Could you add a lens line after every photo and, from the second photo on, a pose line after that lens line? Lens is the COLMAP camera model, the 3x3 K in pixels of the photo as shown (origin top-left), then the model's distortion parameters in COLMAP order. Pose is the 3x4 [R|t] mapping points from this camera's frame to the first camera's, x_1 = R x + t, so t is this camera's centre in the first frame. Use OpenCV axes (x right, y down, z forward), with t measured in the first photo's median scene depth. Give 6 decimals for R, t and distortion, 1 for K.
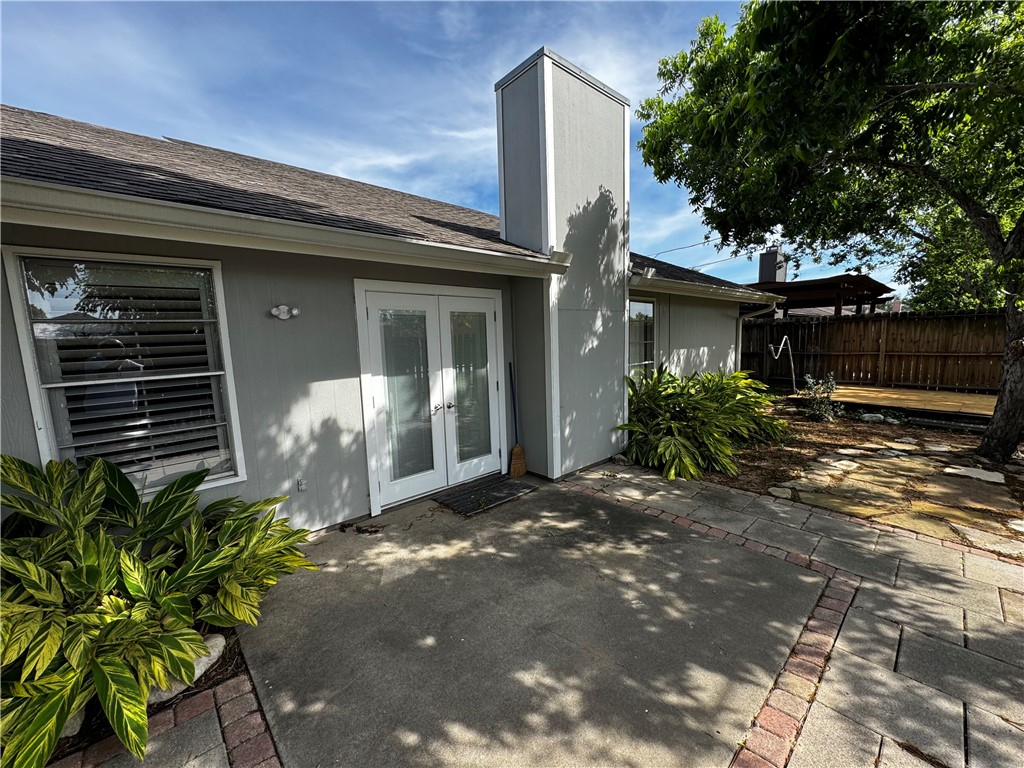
lens RADIAL K [[410.0, 0, 514.1], [0, 410.0, 388.6], [0, 0, 1]] dist [-0.002312, 0.000349]
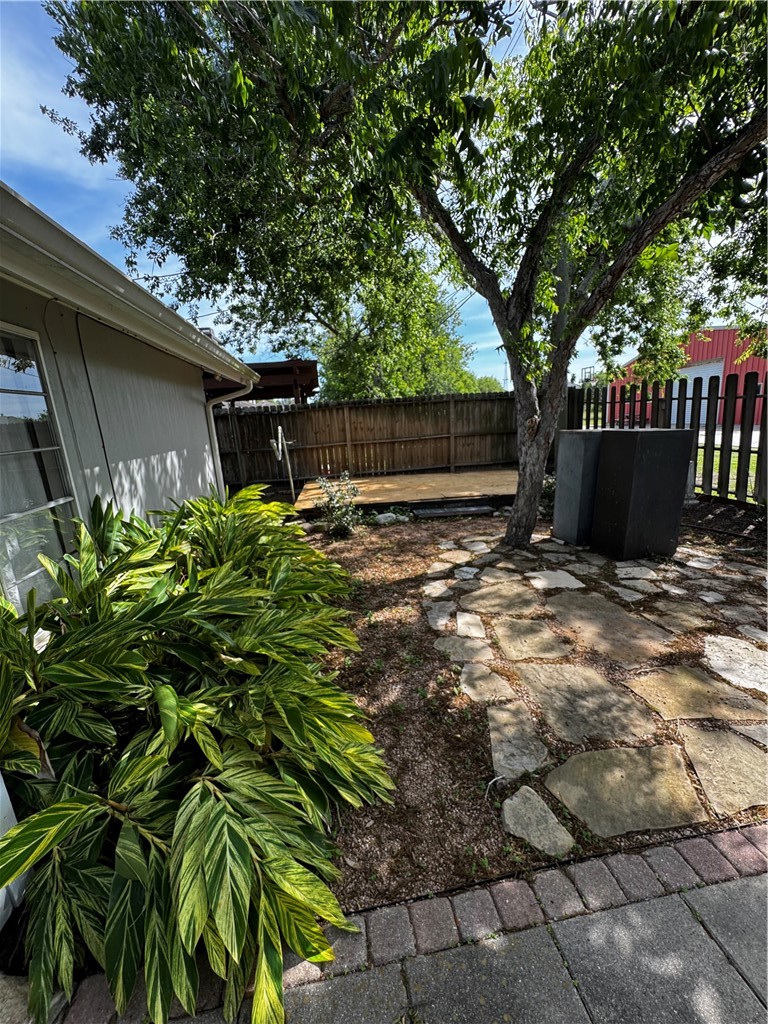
lens RADIAL K [[410.0, 0, 382.5], [0, 410.0, 511.6], [0, 0, 1]] dist [-0.002312, 0.000349]
pose [[0.568227, -0.196351, 0.799103, 0.266683], [0.156469, 0.979178, 0.129335, -0.083618], [-0.807859, 0.051543, 0.587118, 0.727614]]
